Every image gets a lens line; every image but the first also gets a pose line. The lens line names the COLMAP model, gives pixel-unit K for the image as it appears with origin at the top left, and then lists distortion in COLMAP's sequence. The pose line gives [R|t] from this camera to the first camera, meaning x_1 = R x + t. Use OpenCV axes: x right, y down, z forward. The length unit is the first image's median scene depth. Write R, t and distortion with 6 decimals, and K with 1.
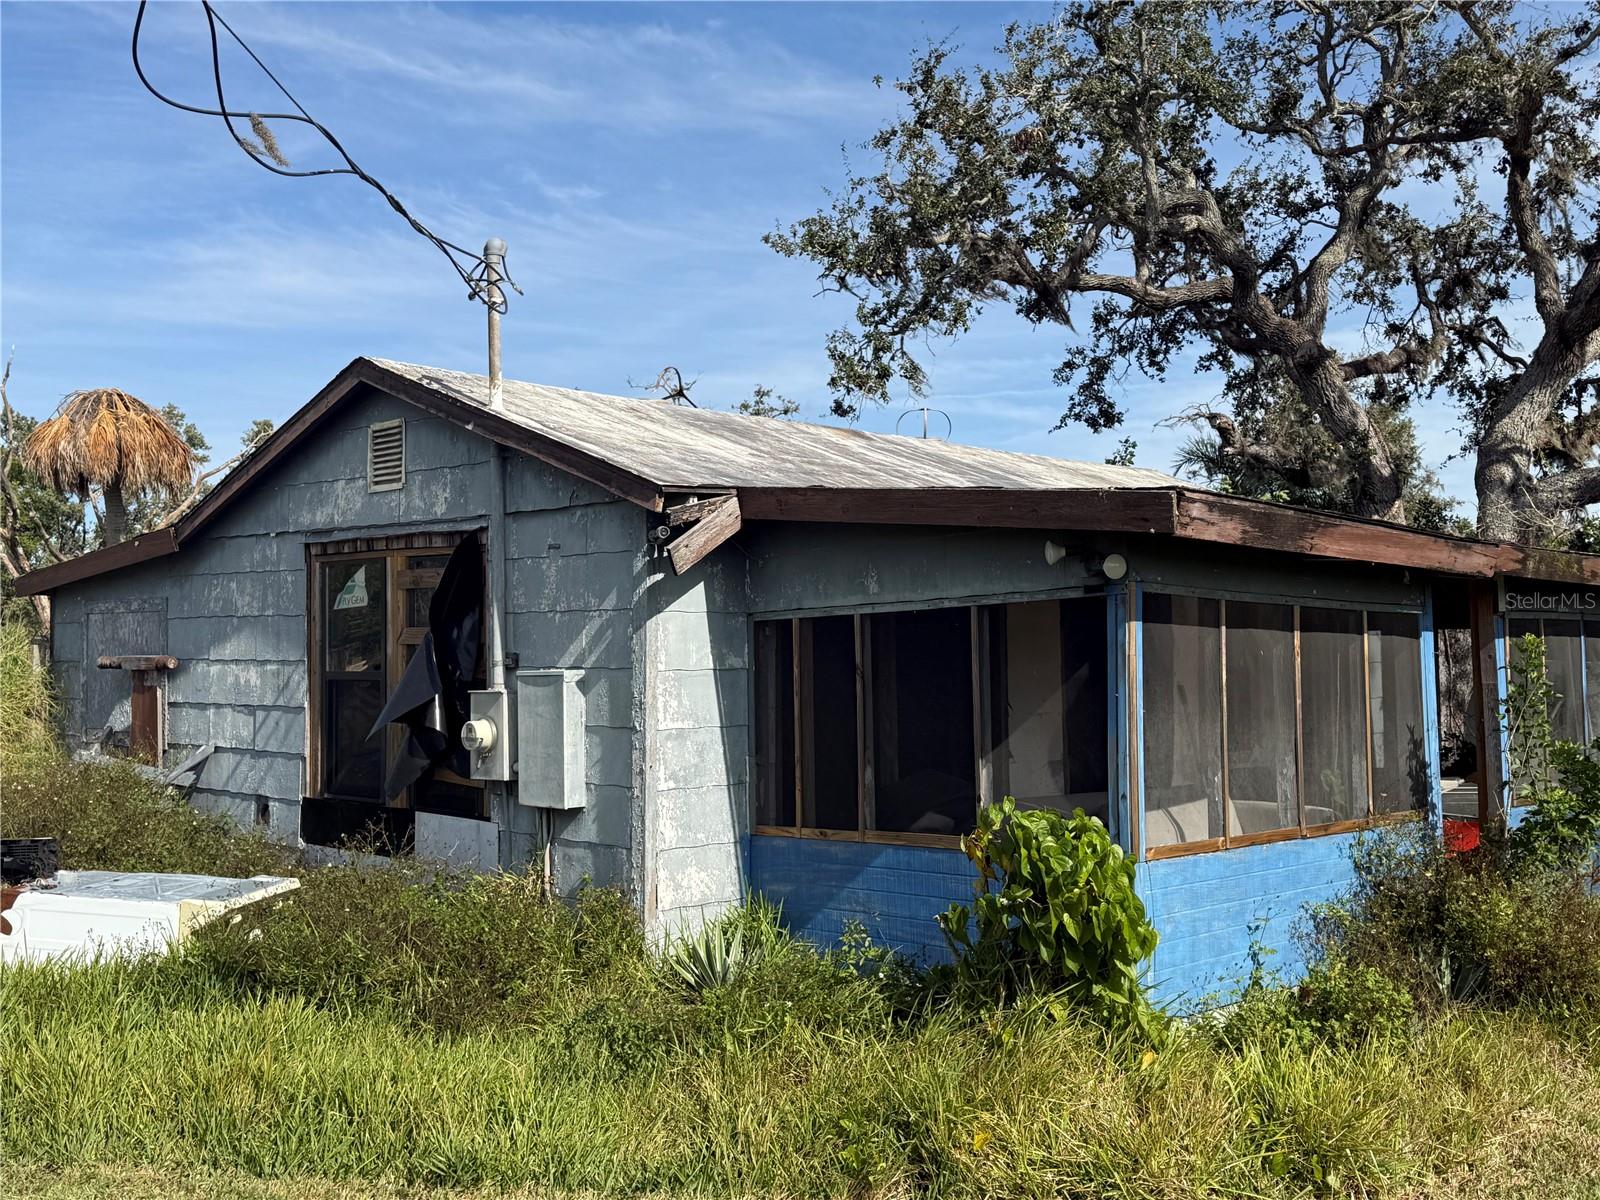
lens RADIAL K [[1616.5, 0, 800.0], [0, 1616.5, 600.0], [0, 0, 1]] dist [0.087965, -0.020037]
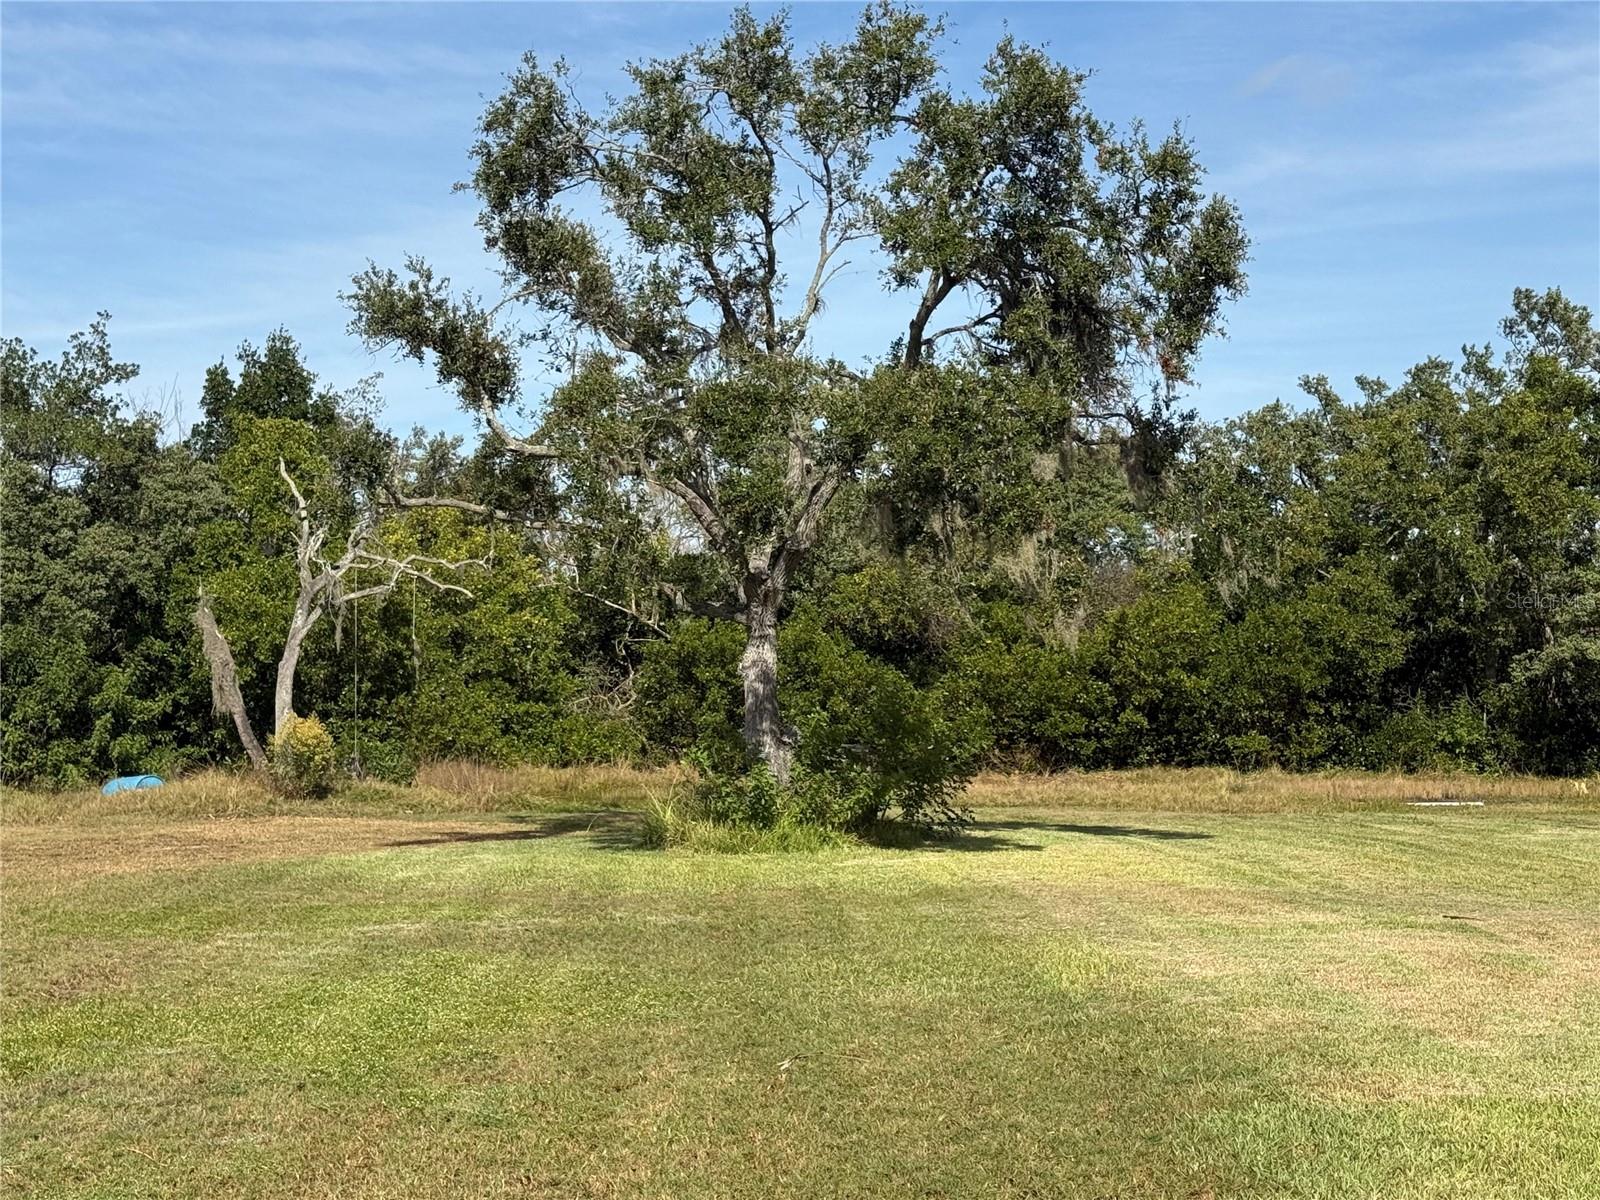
lens RADIAL K [[2615.0, 0, 800.0], [0, 2615.0, 600.0], [0, 0, 1]] dist [0.179961, -0.059378]
pose [[0.809612, -0.030866, -0.586153, -0.826768], [0.029470, 0.999495, -0.011928, 0.013705], [0.586225, -0.007616, 0.810113, 0.144829]]
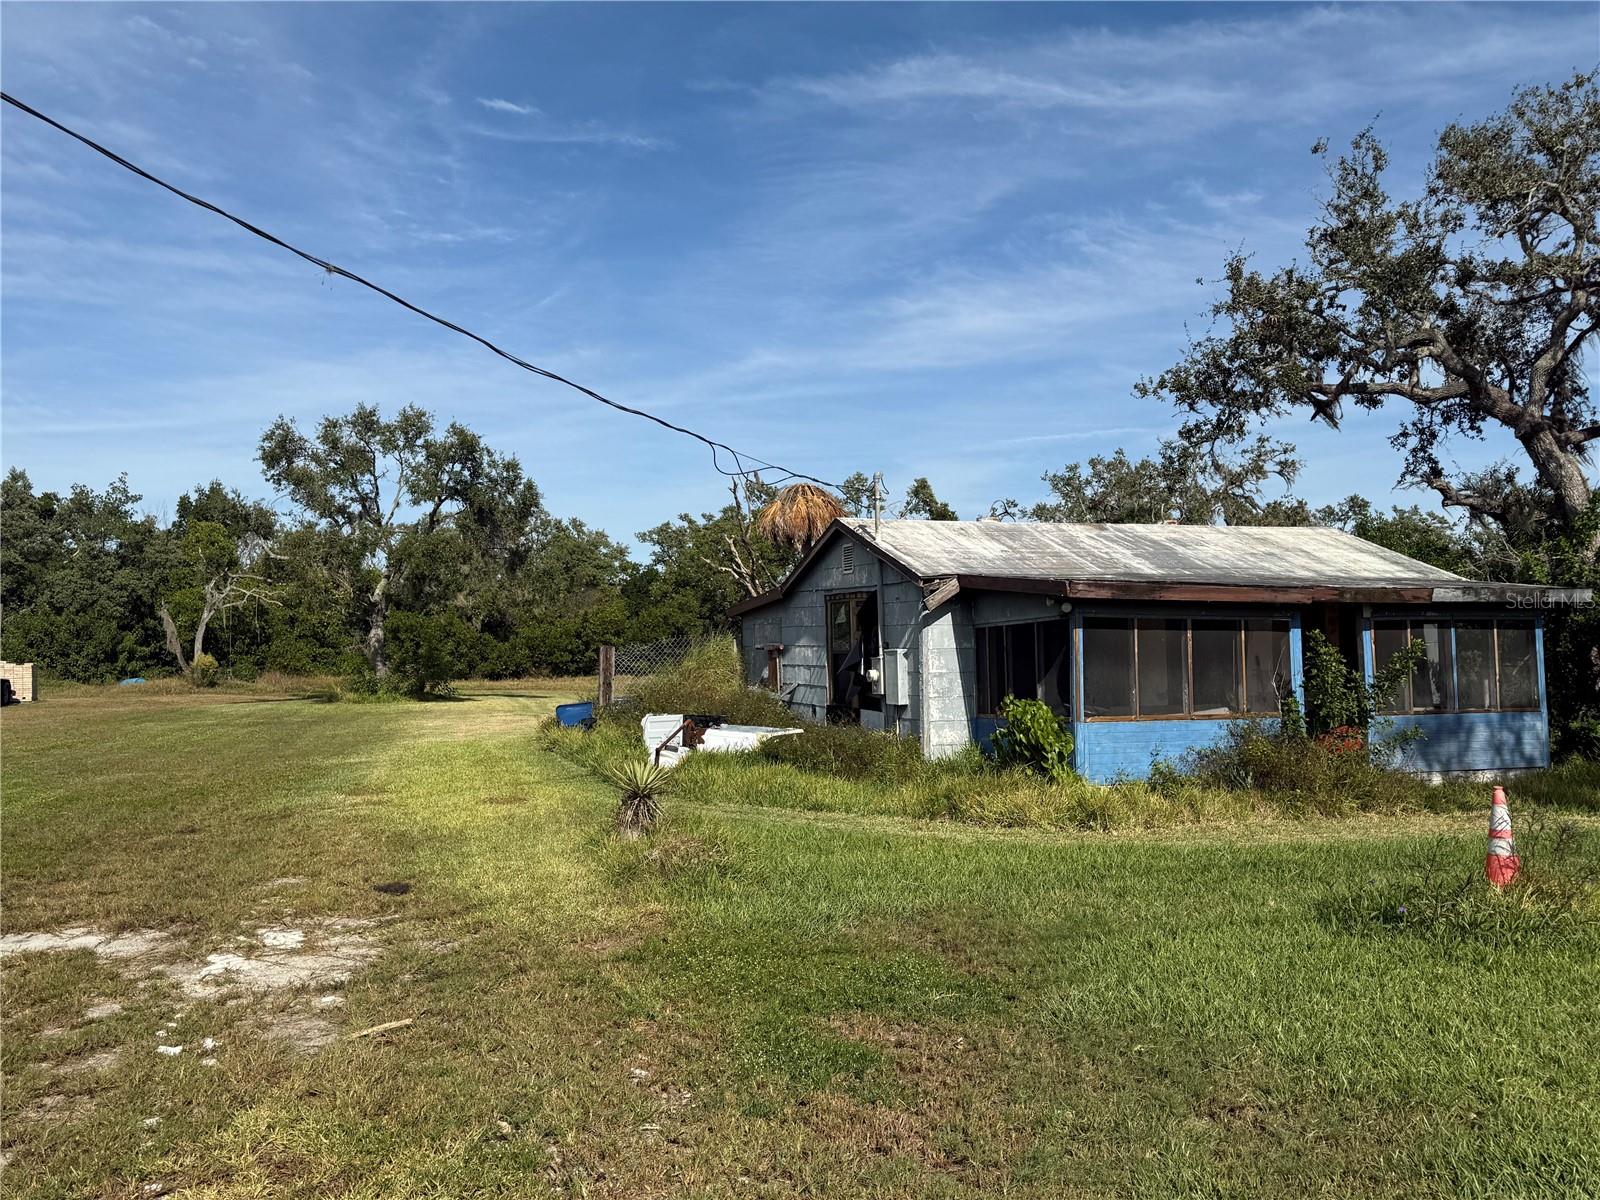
lens RADIAL K [[1344.3, 0, 800.0], [0, 1344.3, 600.0], [0, 0, 1]] dist [0.157511, -0.325128]
pose [[0.905792, -0.019662, -0.423267, 0.559993], [0.020470, 0.999787, -0.002636, -0.027628], [0.423229, -0.006276, 0.906001, -0.878779]]
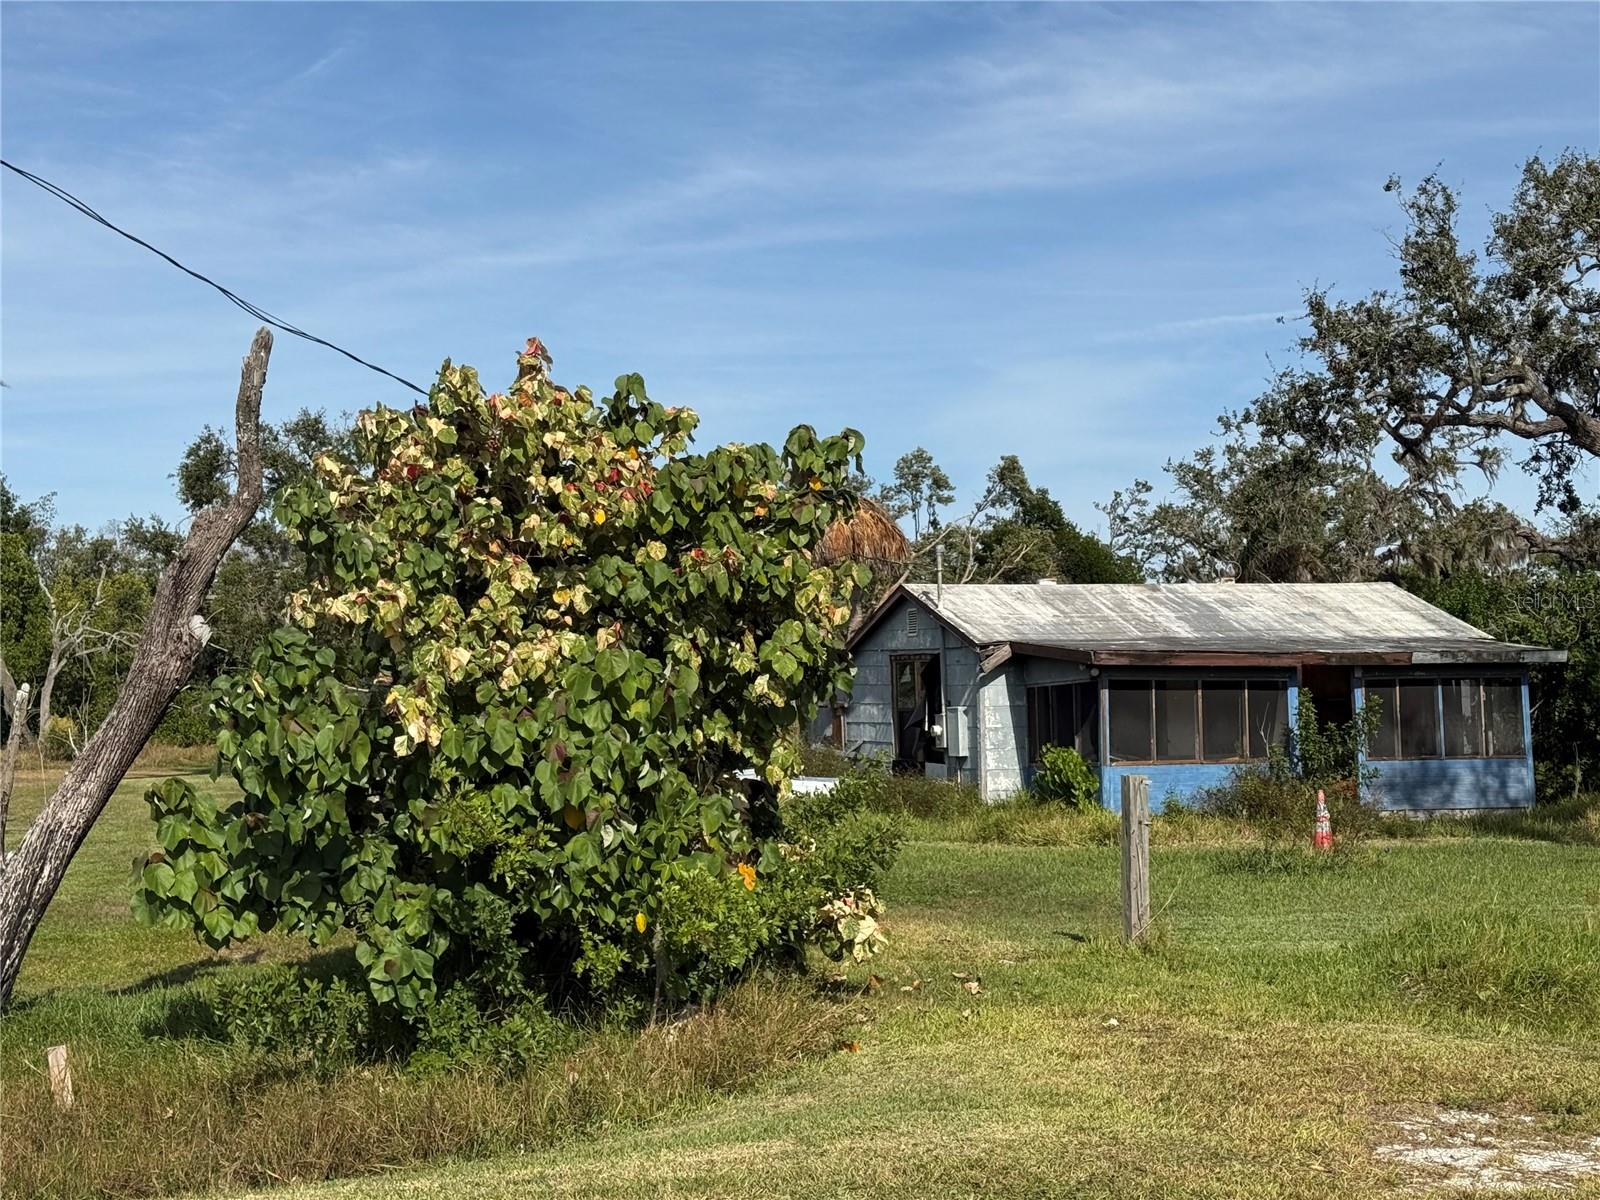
lens RADIAL K [[2366.0, 0, 800.0], [0, 2366.0, 600.0], [0, 0, 1]] dist [0.028059, 1.169144]
pose [[0.904353, -0.028722, -0.425817, 1.272042], [0.027295, 0.999583, -0.009454, -0.103149], [0.425911, -0.003073, 0.904760, -2.643446]]
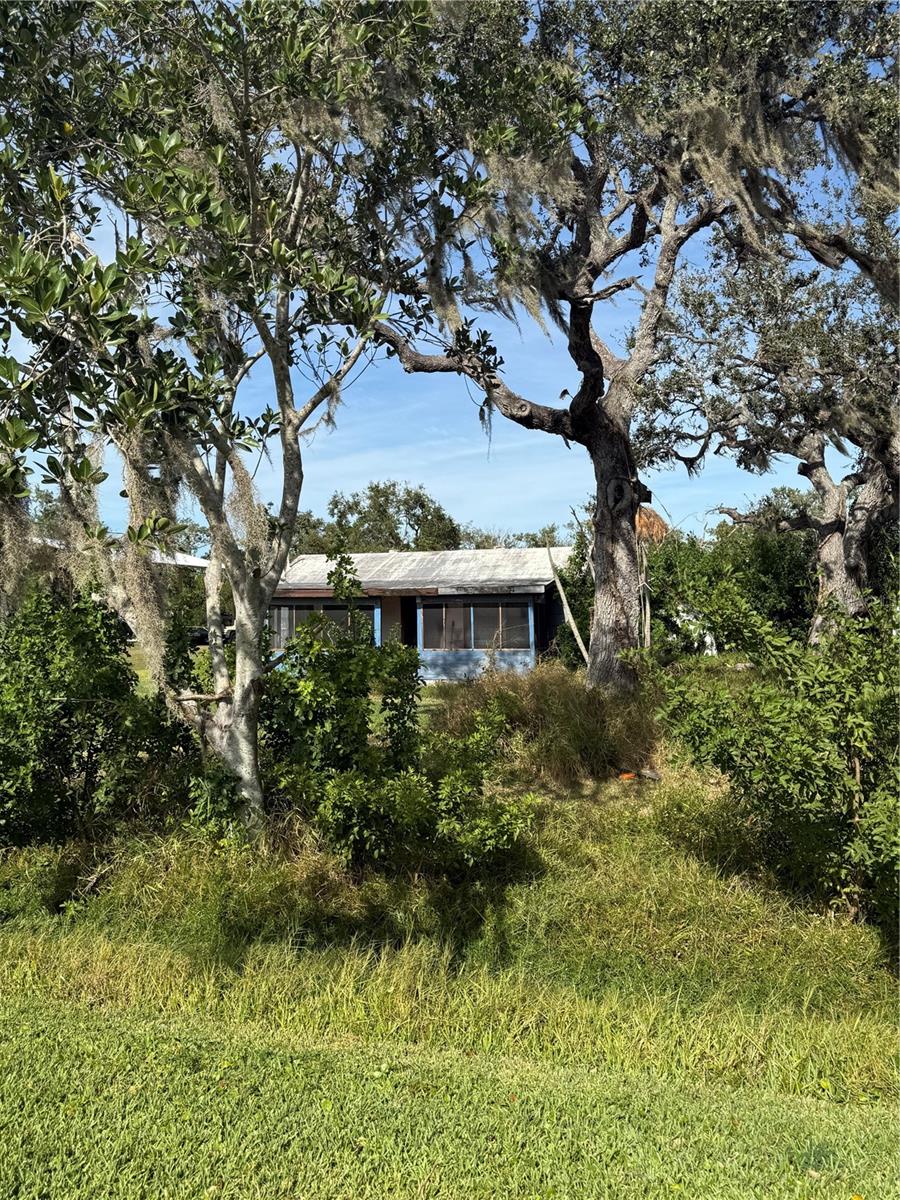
lens RADIAL K [[1029.3, 0, 450.0], [0, 1029.3, 600.0], [0, 0, 1]] dist [0.082201, 0.001166]
pose [[0.522056, -0.016559, -0.852750, 2.914425], [0.042022, 0.999097, 0.006325, -0.014820], [0.851875, -0.039136, 0.522280, -0.292037]]
